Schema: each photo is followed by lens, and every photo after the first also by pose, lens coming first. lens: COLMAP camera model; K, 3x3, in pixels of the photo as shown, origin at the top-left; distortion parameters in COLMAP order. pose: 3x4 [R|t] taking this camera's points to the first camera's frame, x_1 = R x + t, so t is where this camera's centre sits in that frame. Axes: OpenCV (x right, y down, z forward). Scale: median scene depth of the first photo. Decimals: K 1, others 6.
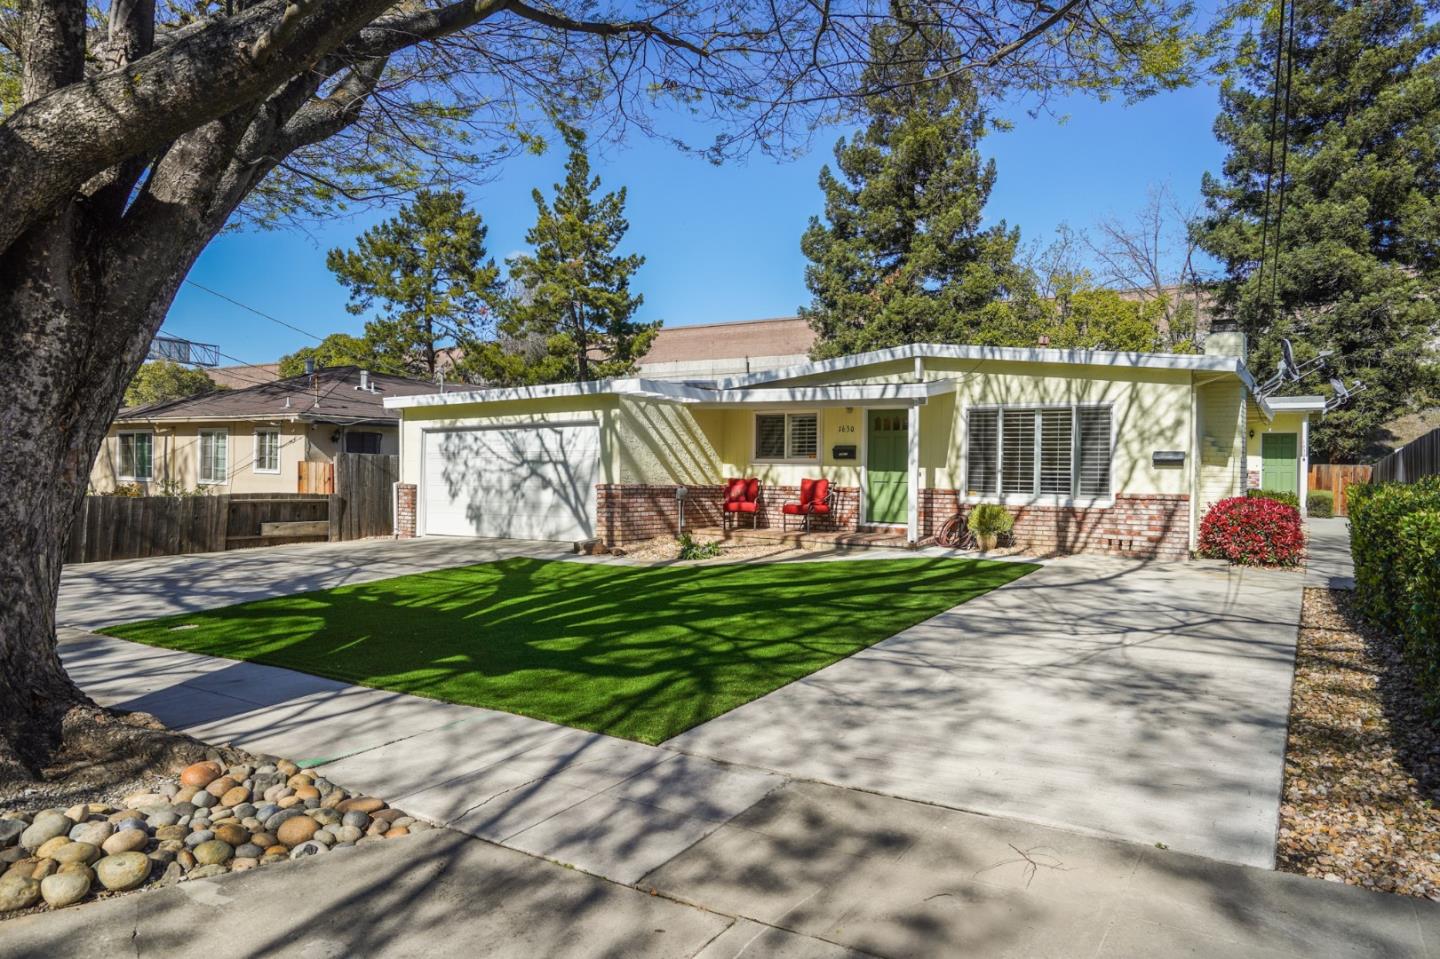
lens RADIAL K [[931.9, 0, 692.8], [0, 931.9, 515.0], [0, 0, 1]] dist [-0.002752, 0.000343]
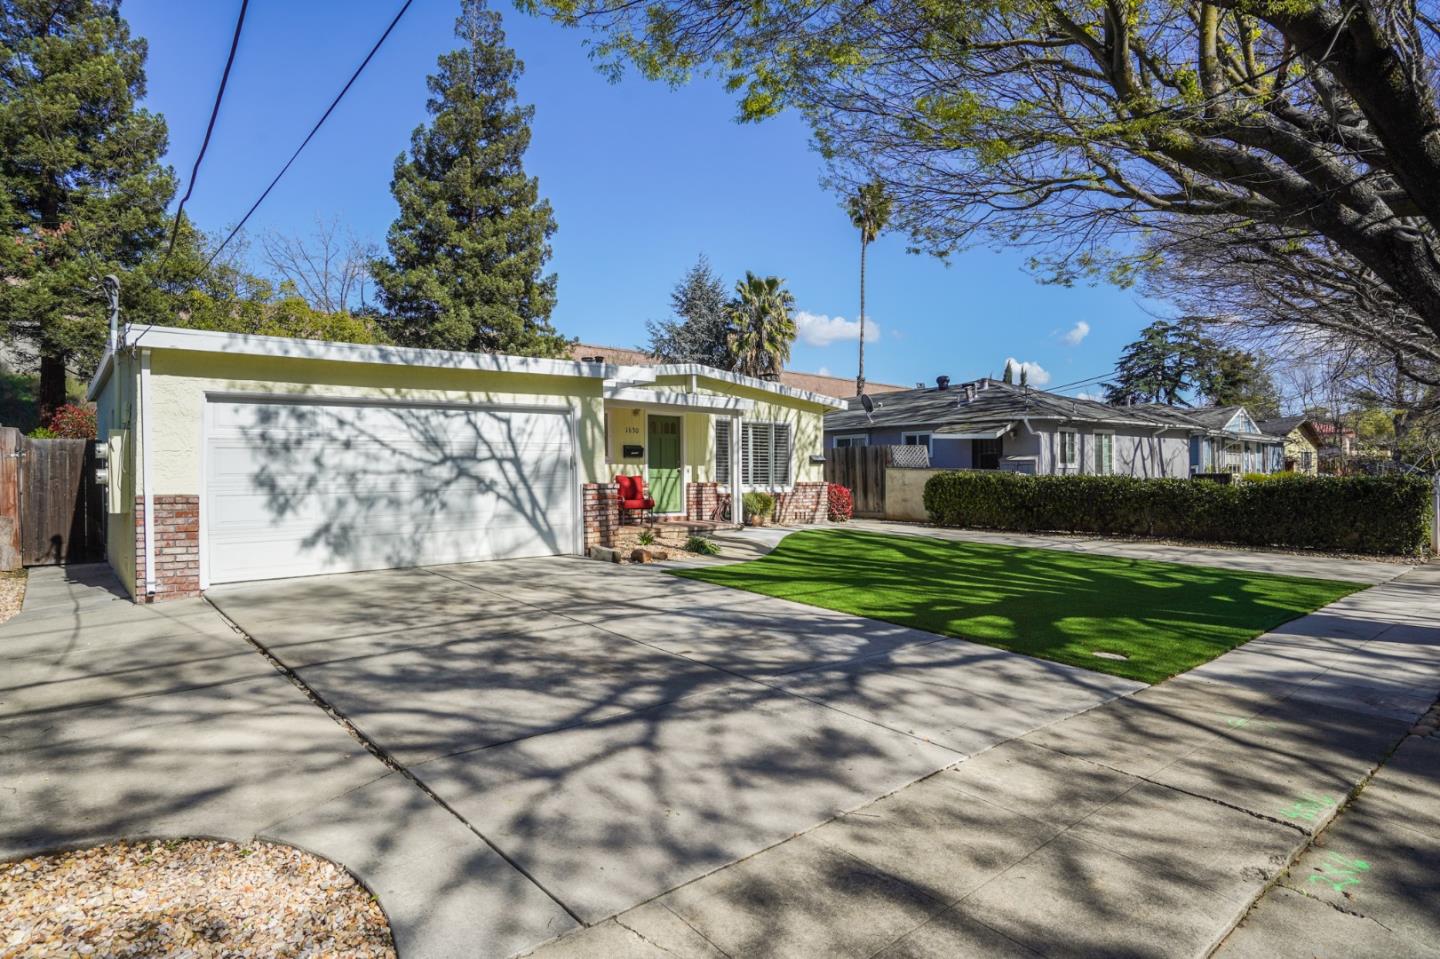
lens RADIAL K [[805.7, 0, 688.3], [0, 805.7, 507.3], [0, 0, 1]] dist [-0.000552, 0.000110]
pose [[0.285215, -0.050253, 0.957145, -0.734698], [0.050209, 0.998037, 0.037438, -0.034620], [-0.957148, 0.037379, 0.287178, 0.674224]]
